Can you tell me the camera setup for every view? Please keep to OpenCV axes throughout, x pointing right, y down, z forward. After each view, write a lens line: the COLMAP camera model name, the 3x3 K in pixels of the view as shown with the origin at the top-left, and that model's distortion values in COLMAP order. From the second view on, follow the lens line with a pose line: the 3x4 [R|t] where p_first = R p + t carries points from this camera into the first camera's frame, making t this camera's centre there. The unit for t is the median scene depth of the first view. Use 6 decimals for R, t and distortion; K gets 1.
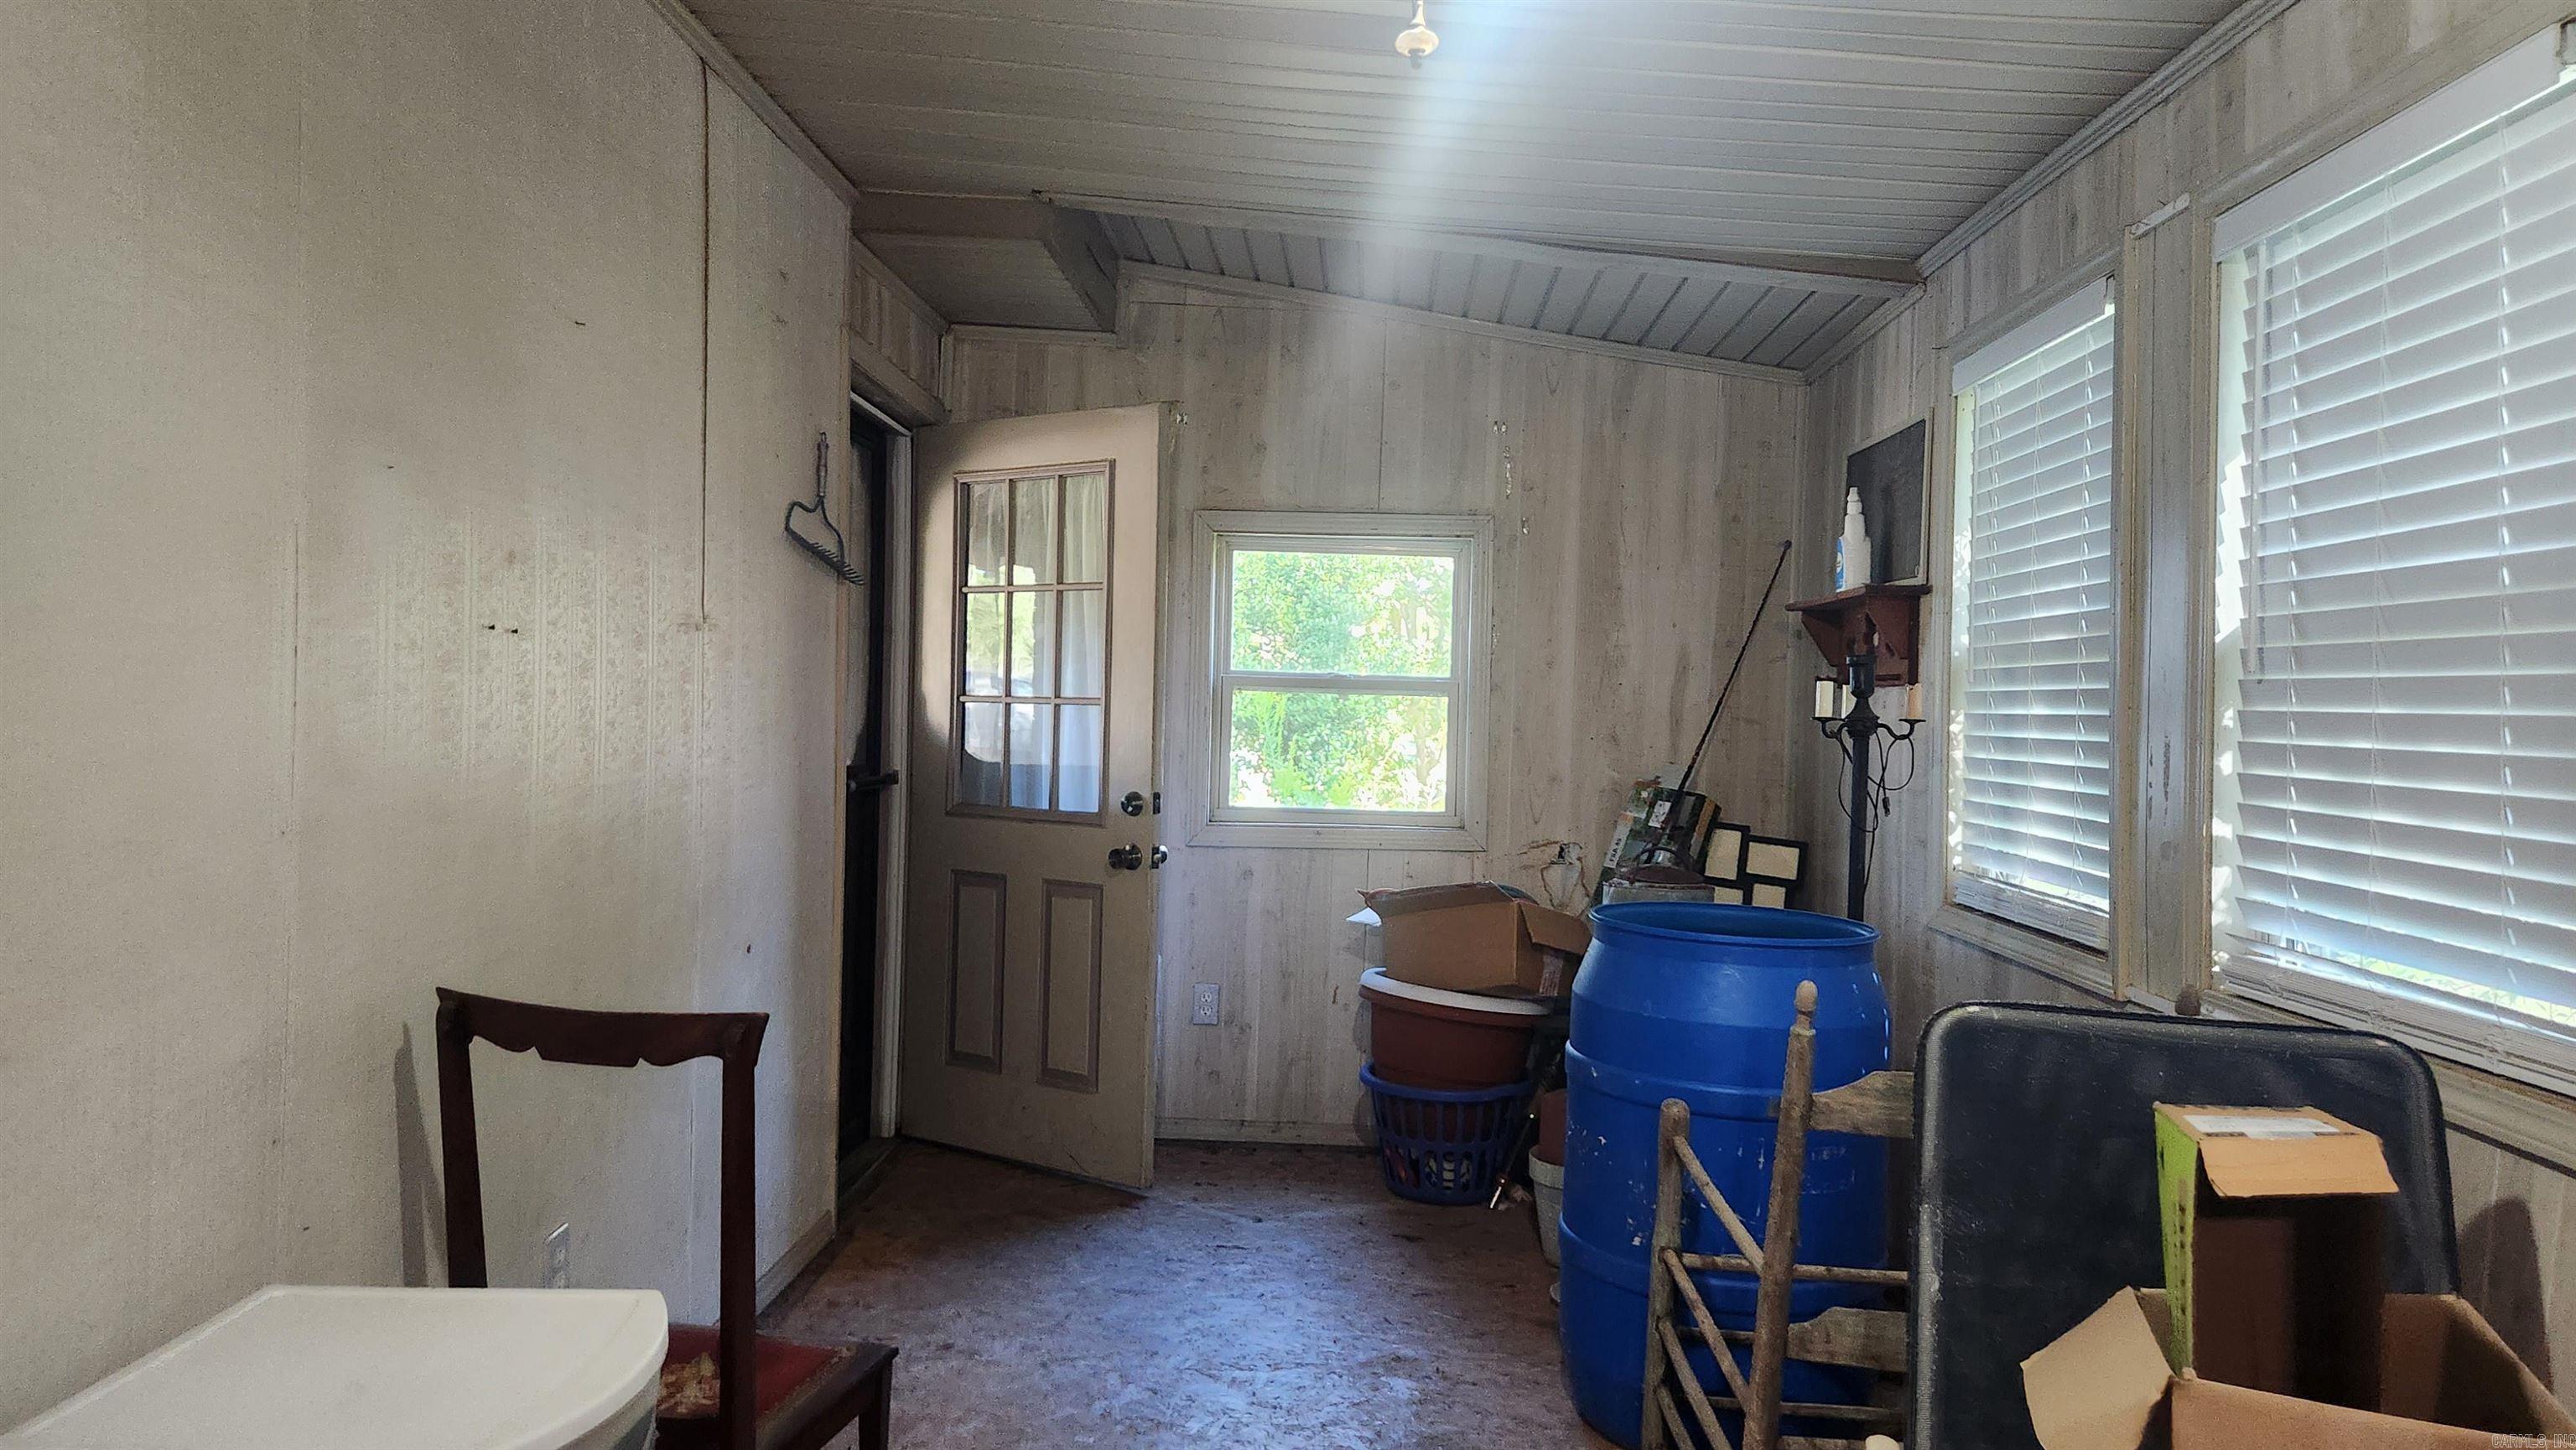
lens RADIAL K [[1715.0, 0, 1327.4], [0, 1715.0, 705.4], [0, 0, 1]] dist [0.067230, -0.052628]
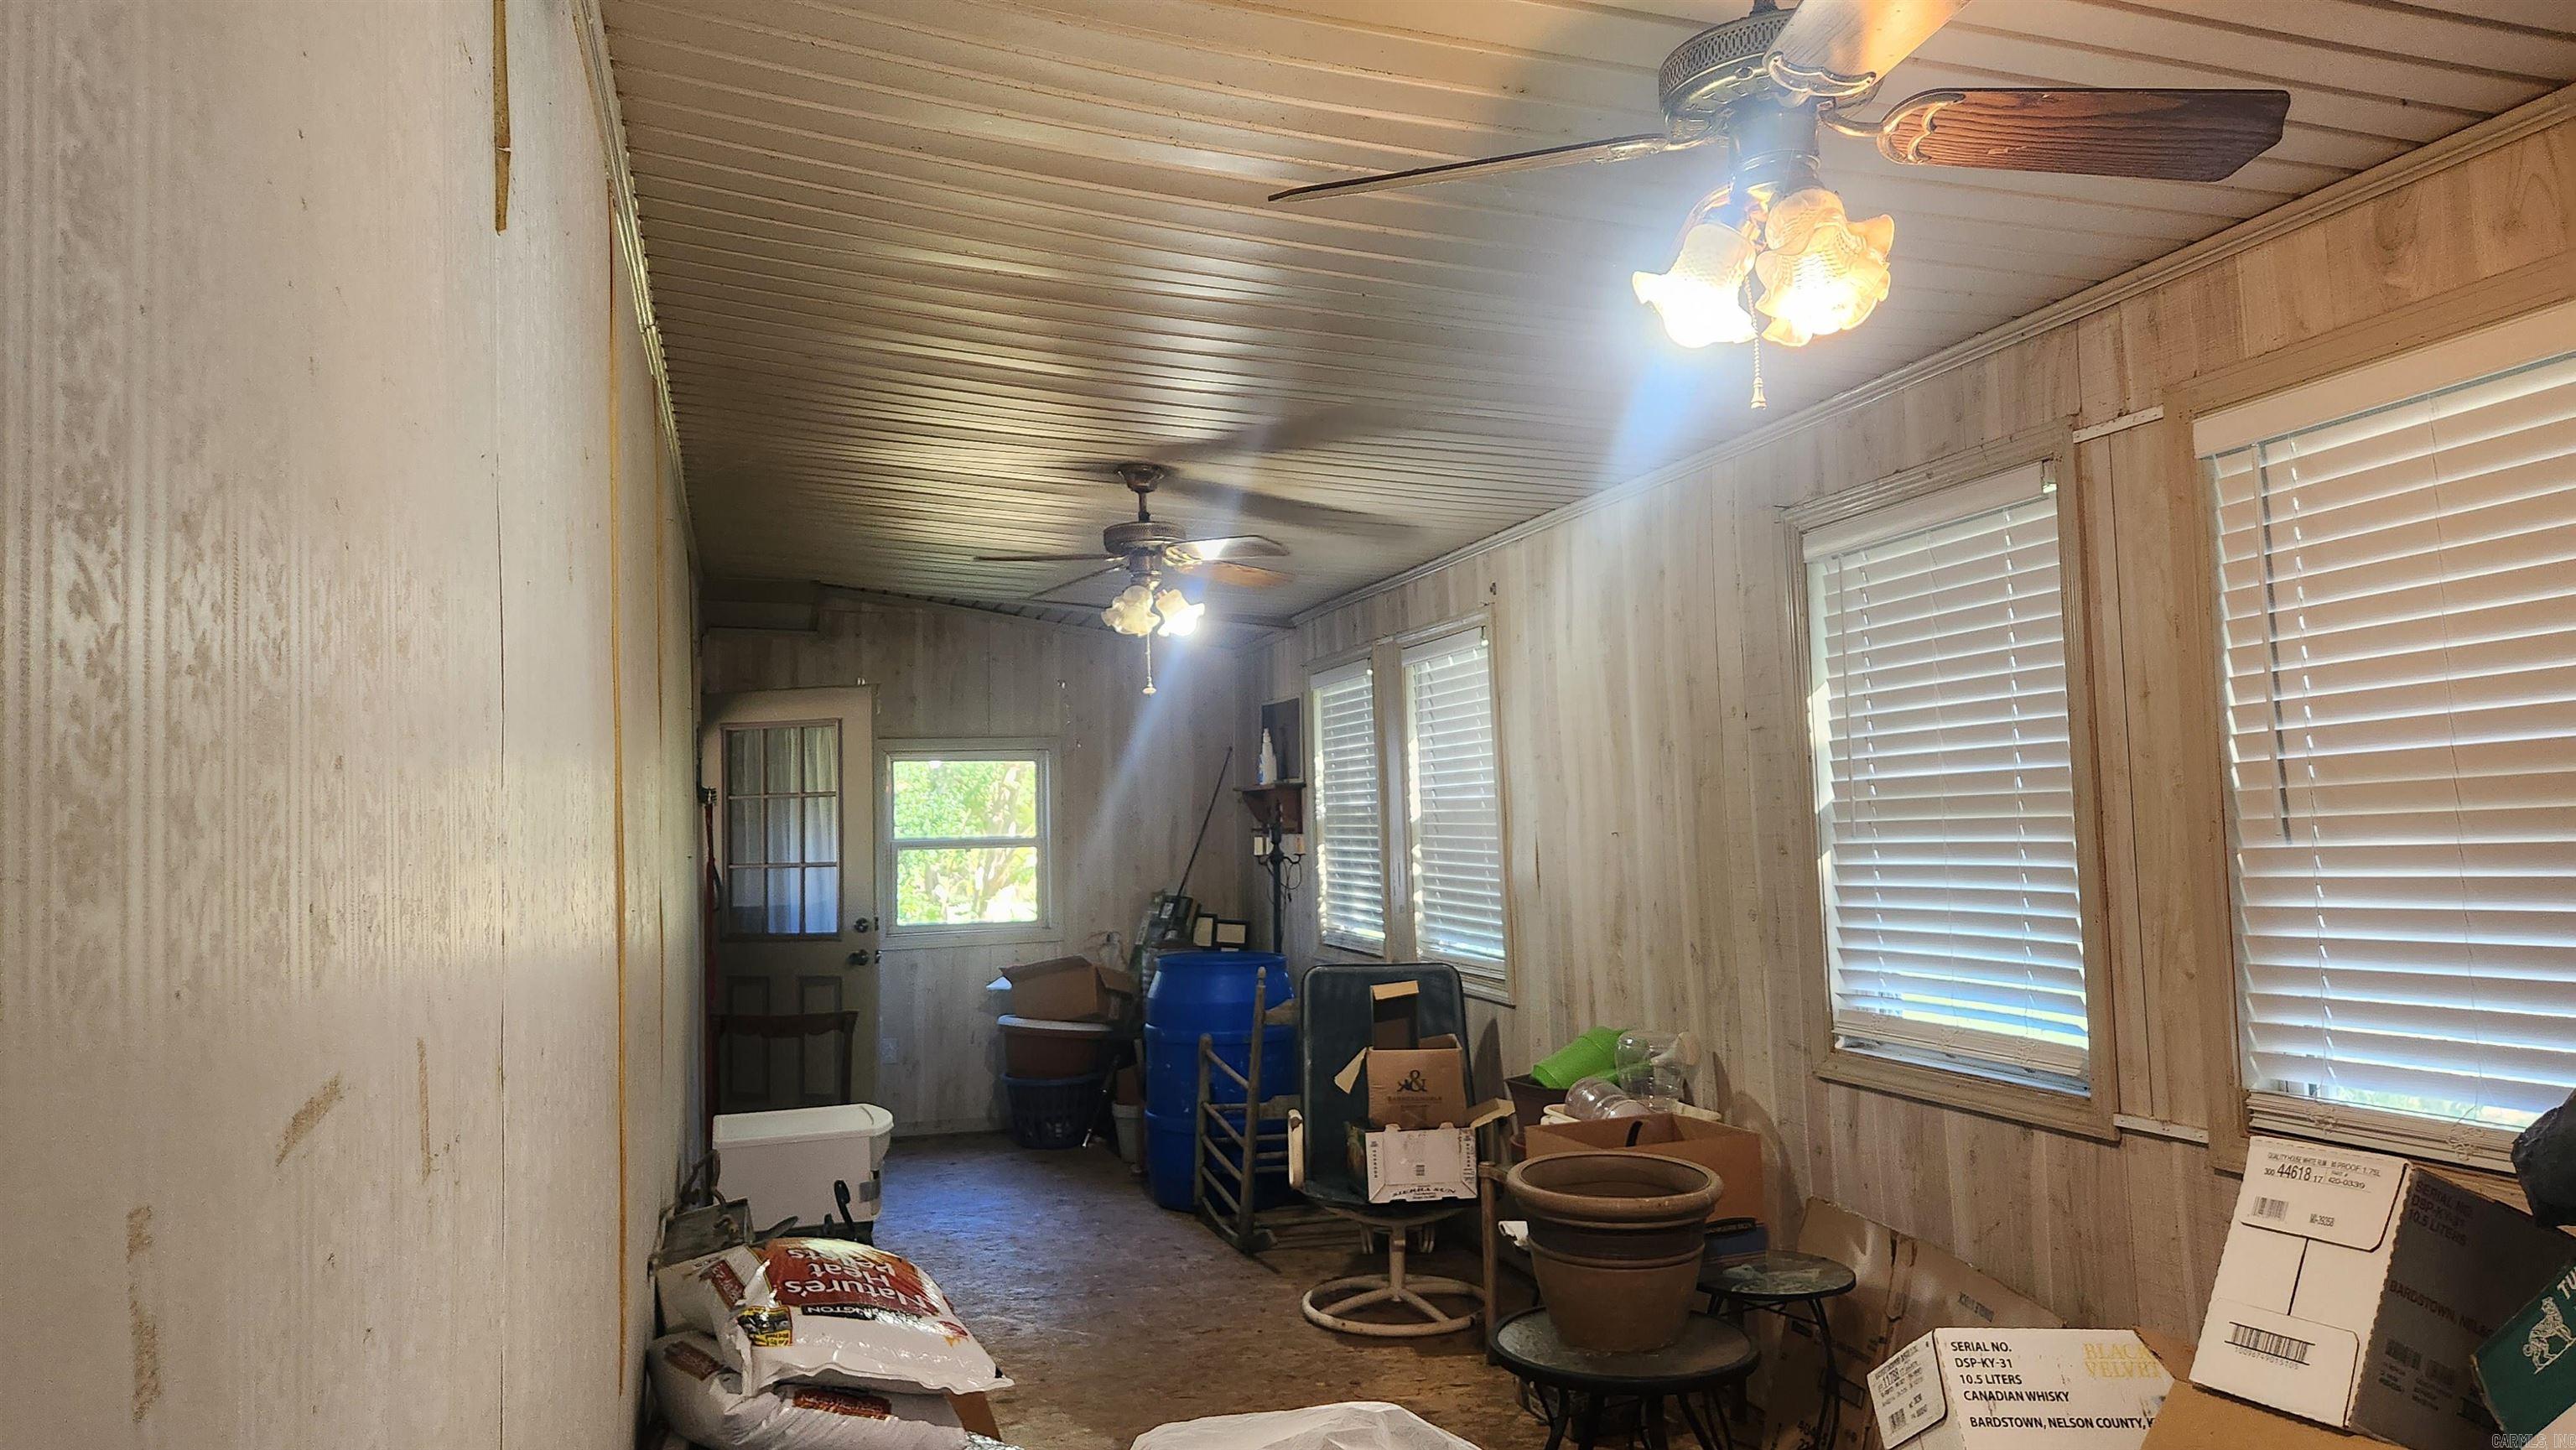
lens RADIAL K [[1715.0, 0, 1290.6], [0, 1715.0, 721.8], [0, 0, 1]] dist [0.067230, -0.052628]
pose [[0.951236, -0.030245, 0.306977, -0.241418], [0.046922, 0.997788, -0.047091, -0.044367], [-0.304874, 0.059199, 0.950551, -0.778823]]
